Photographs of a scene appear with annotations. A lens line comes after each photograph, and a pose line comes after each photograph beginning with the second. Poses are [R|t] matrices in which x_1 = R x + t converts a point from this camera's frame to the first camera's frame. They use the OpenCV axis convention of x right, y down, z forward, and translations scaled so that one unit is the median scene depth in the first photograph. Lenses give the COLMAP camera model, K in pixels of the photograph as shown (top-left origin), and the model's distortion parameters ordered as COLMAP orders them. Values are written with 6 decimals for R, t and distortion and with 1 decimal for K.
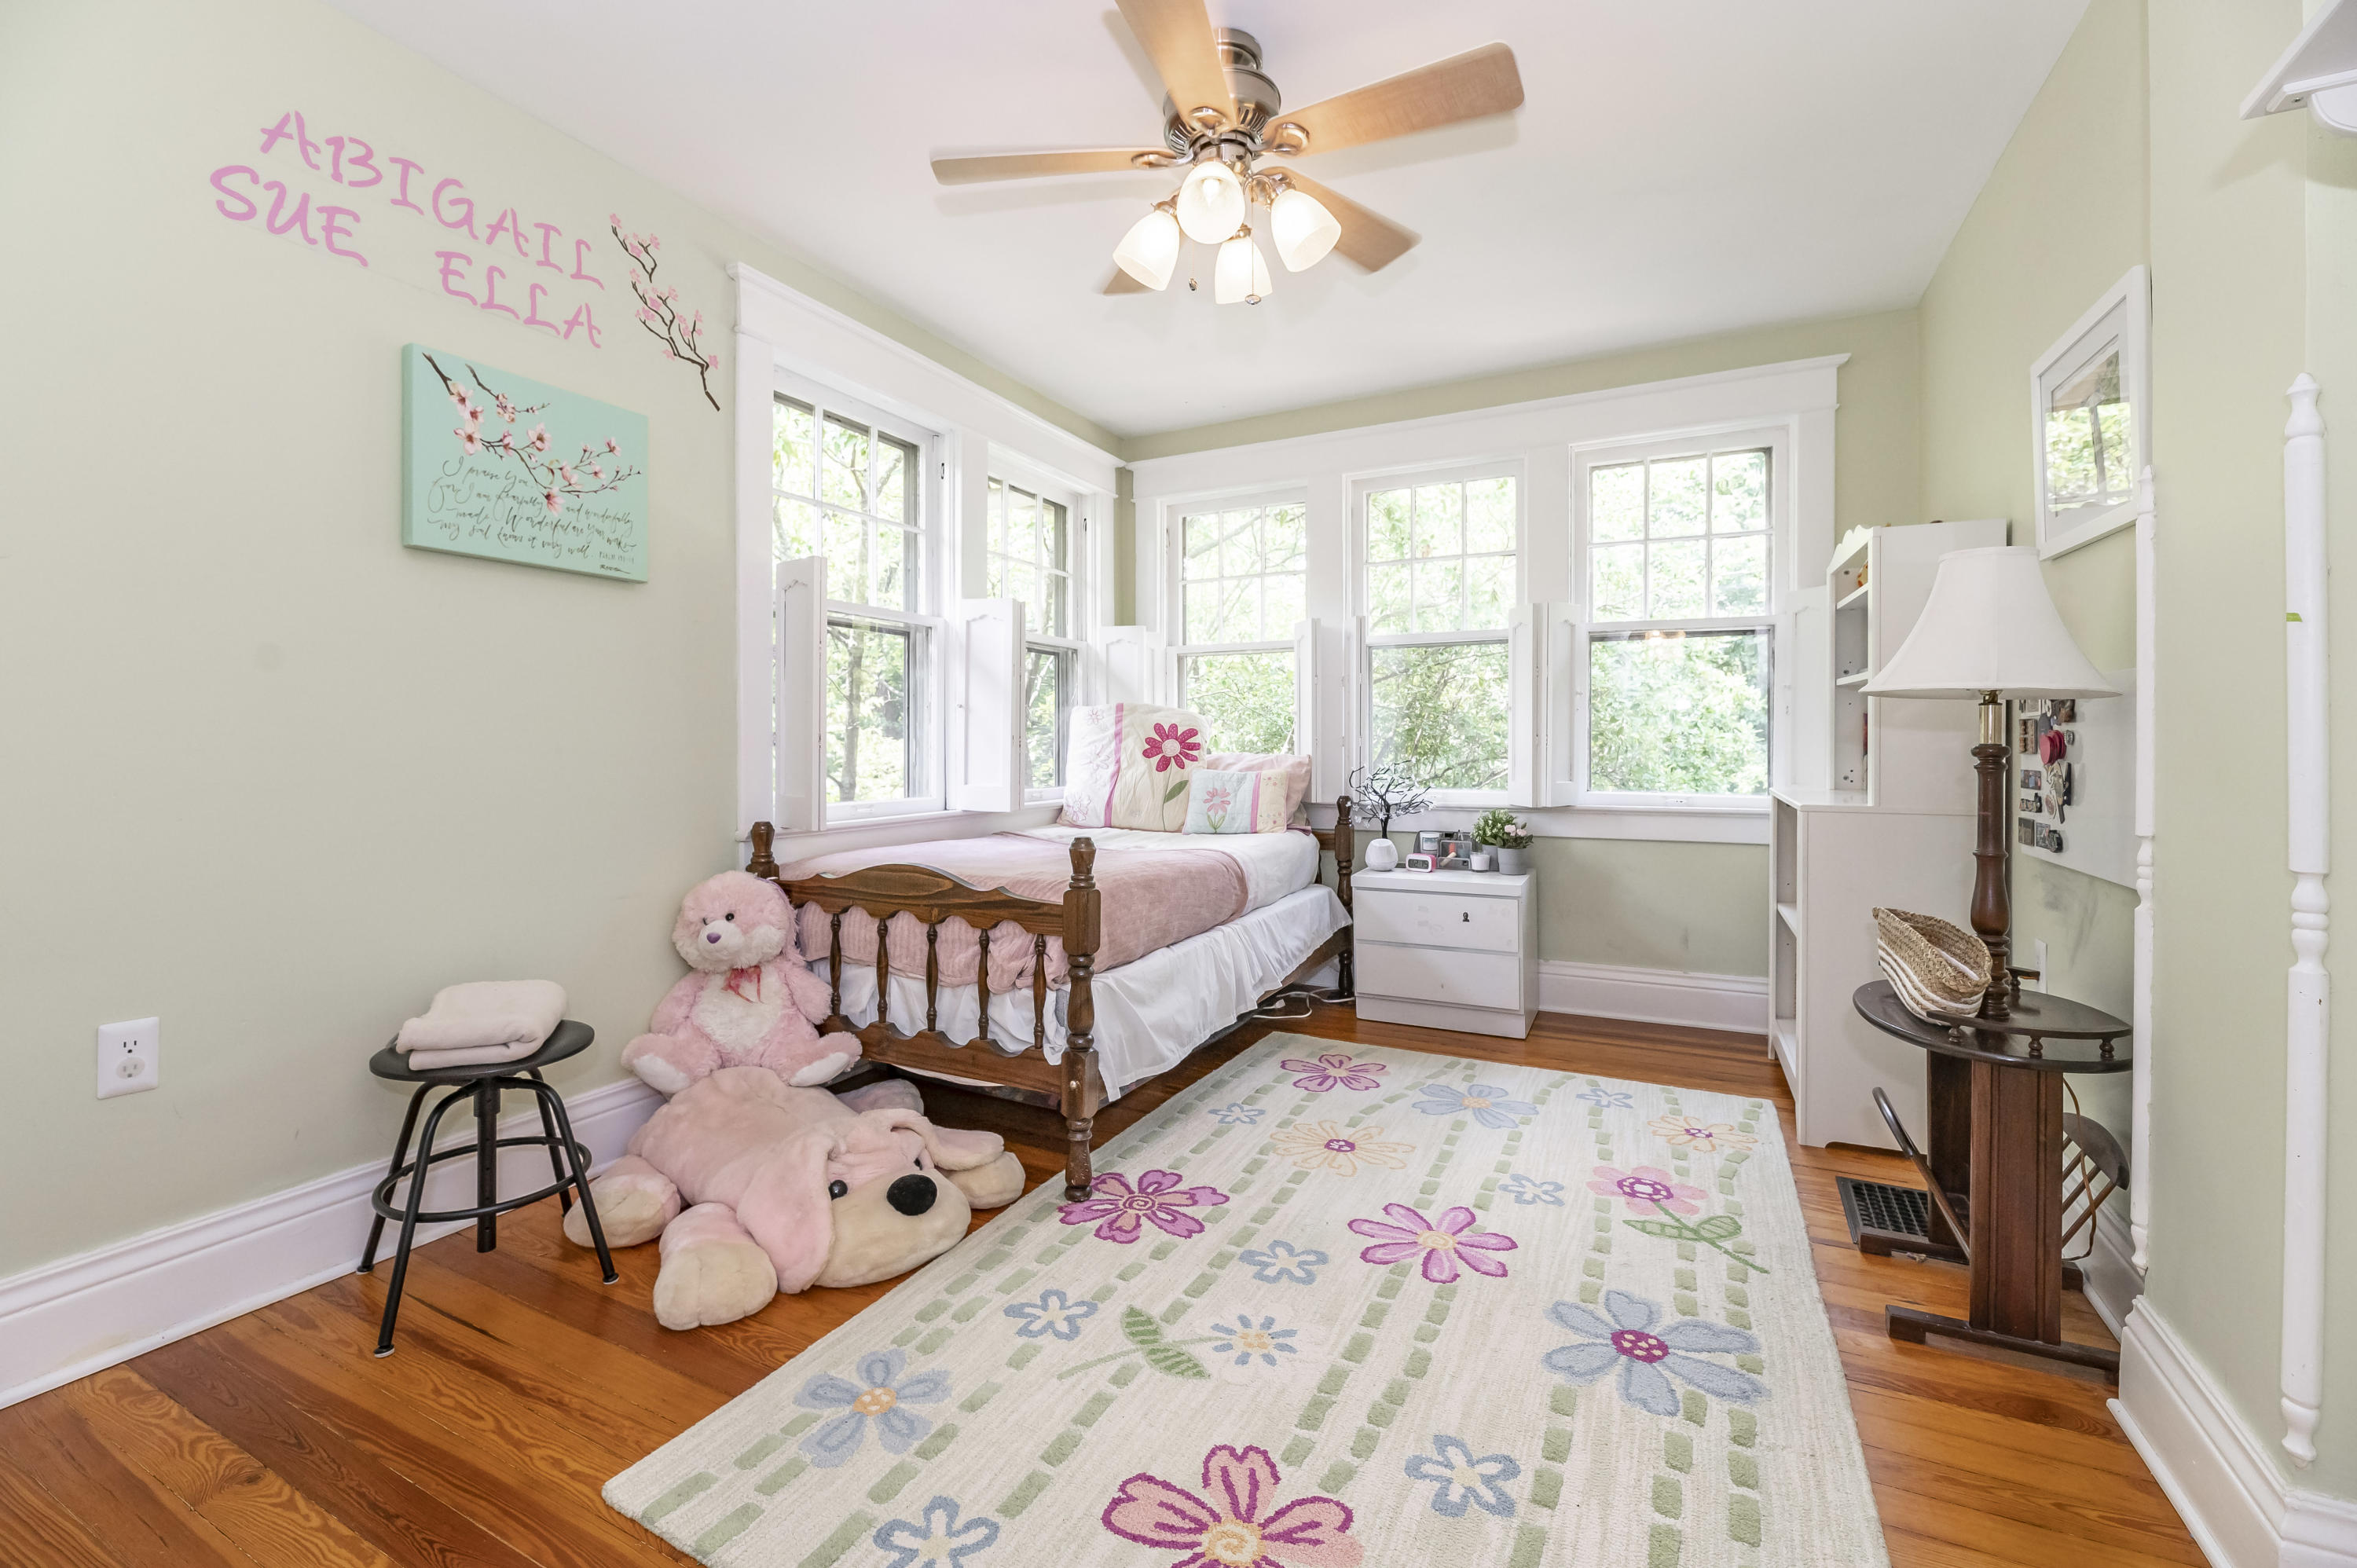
lens RADIAL K [[994.5, 0, 1178.5], [0, 994.5, 784.0], [0, 0, 1]] dist [0.000087, -0.000038]
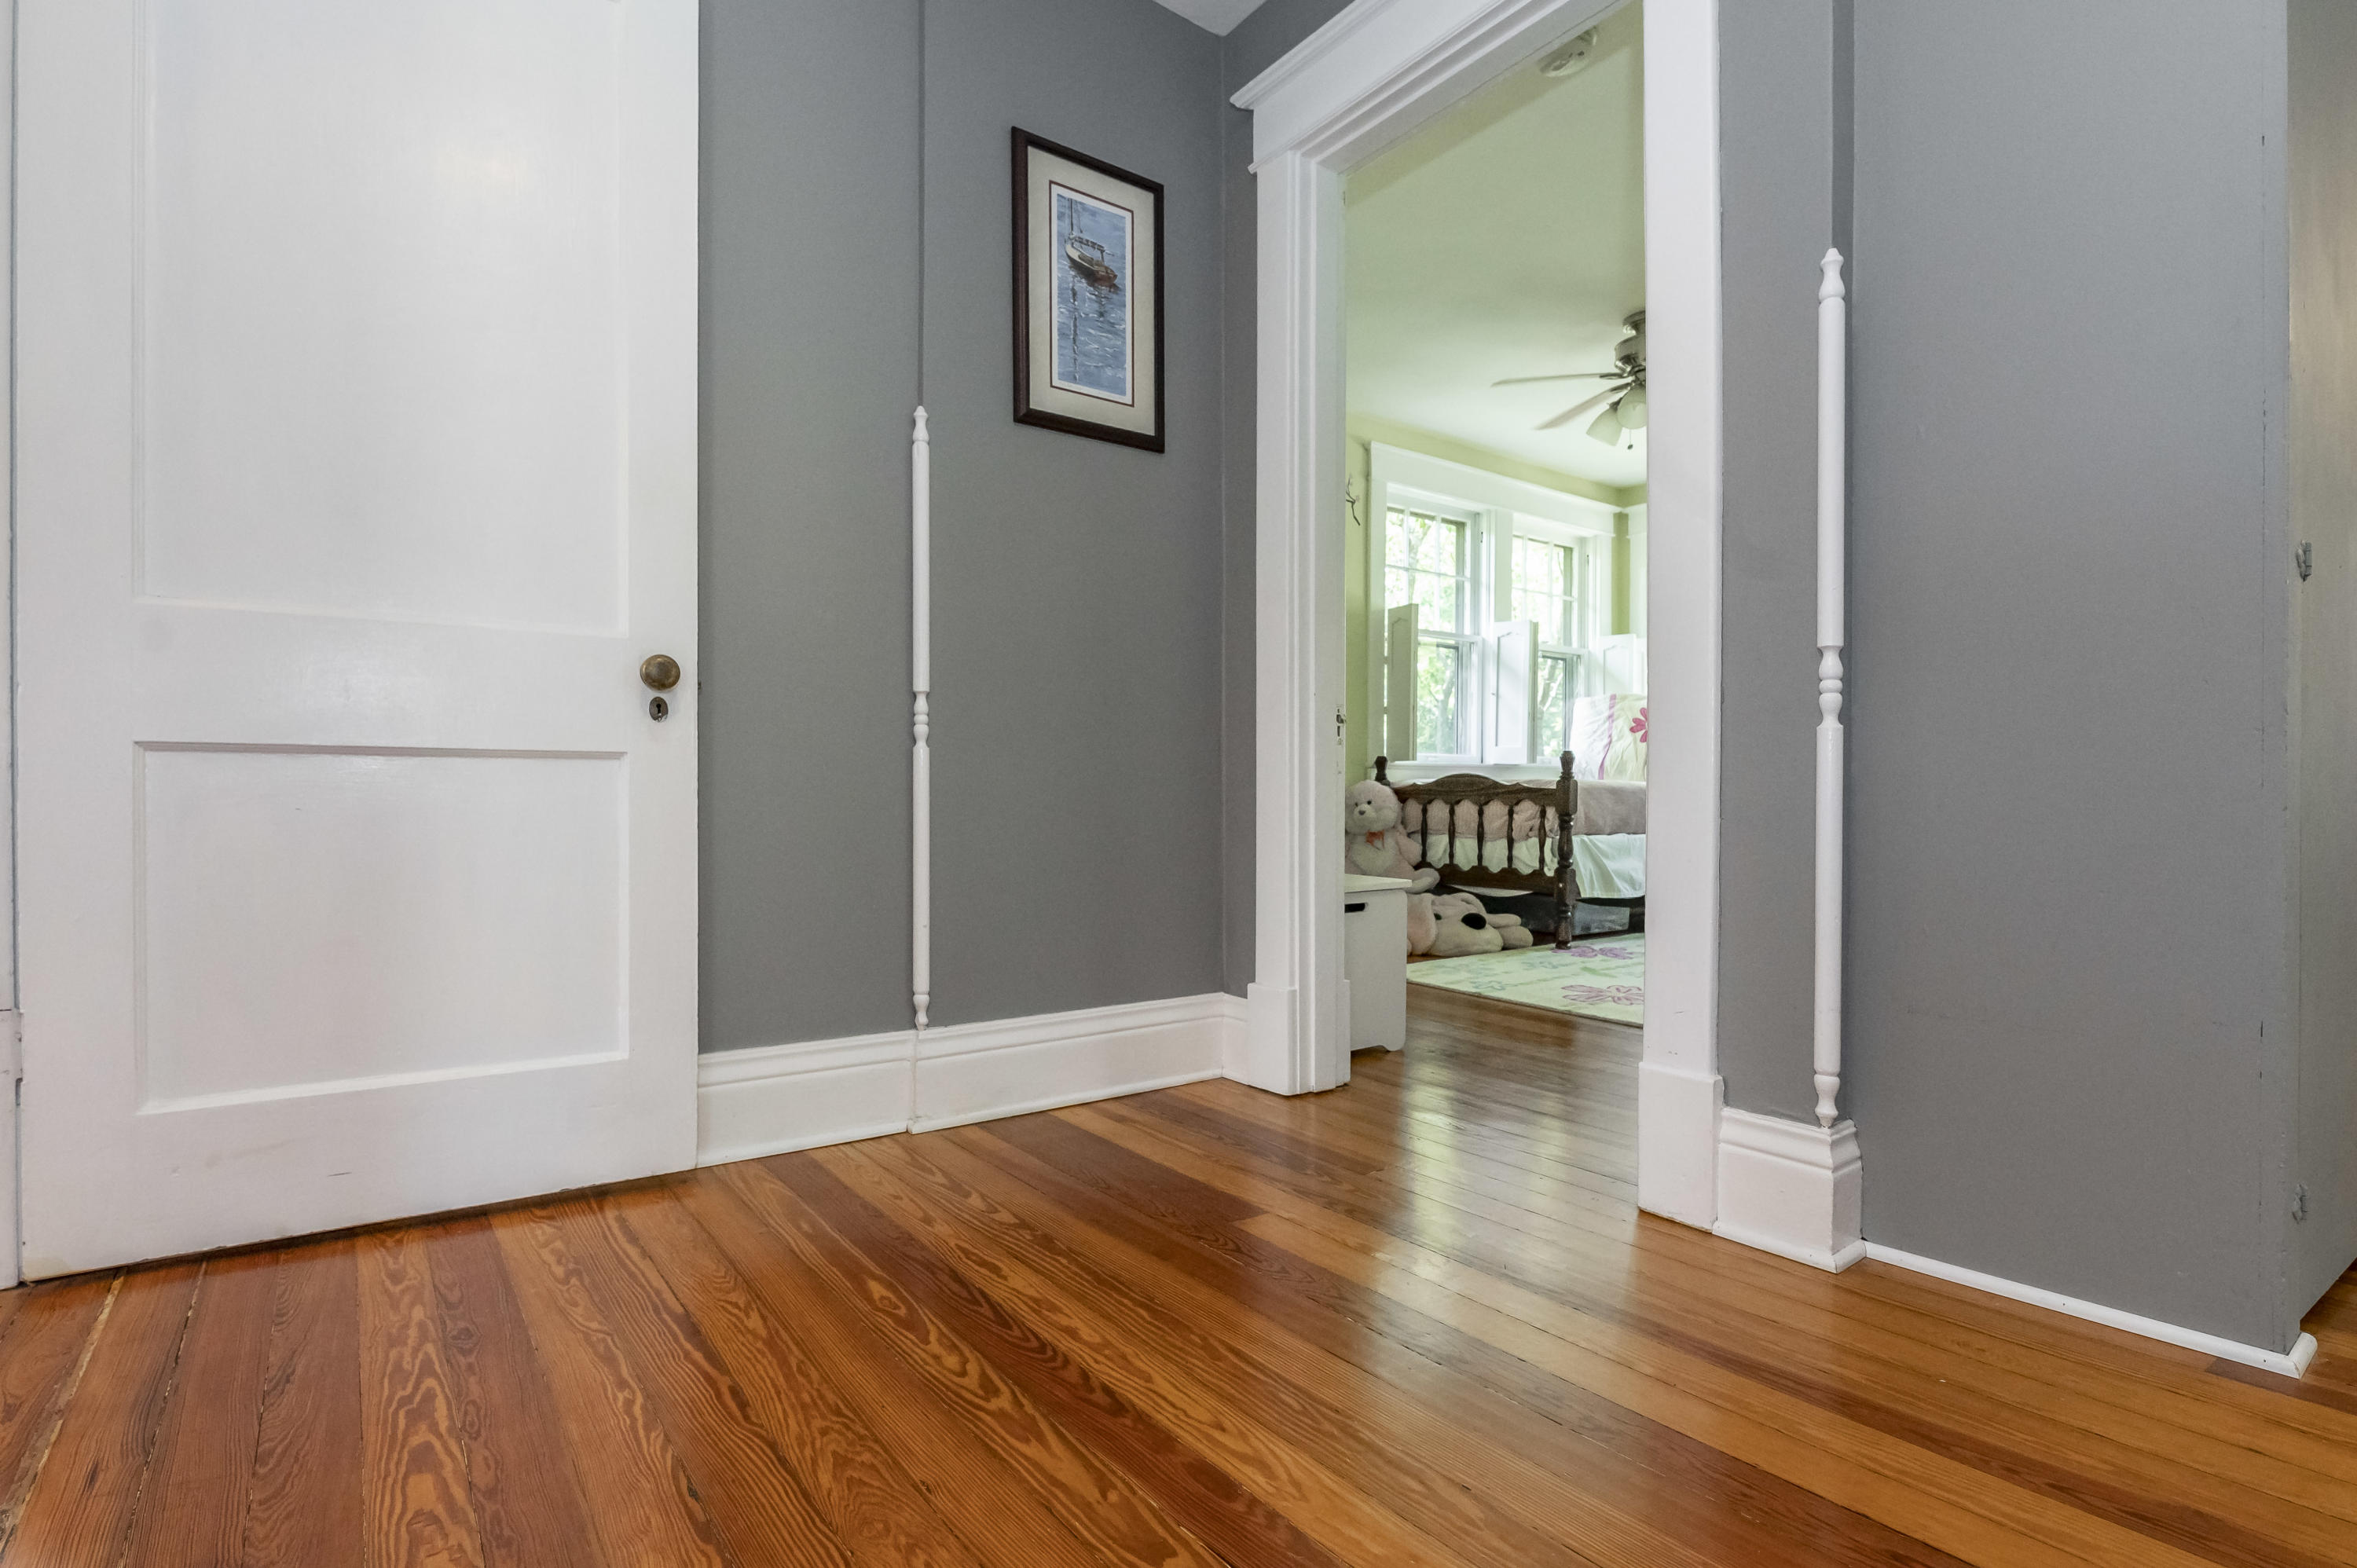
lens RADIAL K [[1175.8, 0, 1178.5], [0, 1175.8, 784.0], [0, 0, 1]] dist [-0.000097, 0.000006]
pose [[0.897312, 0.002164, -0.441391, 0.189495], [-0.021428, 0.999023, -0.038661, 0.187751], [0.440876, 0.044149, 0.896482, -1.091796]]
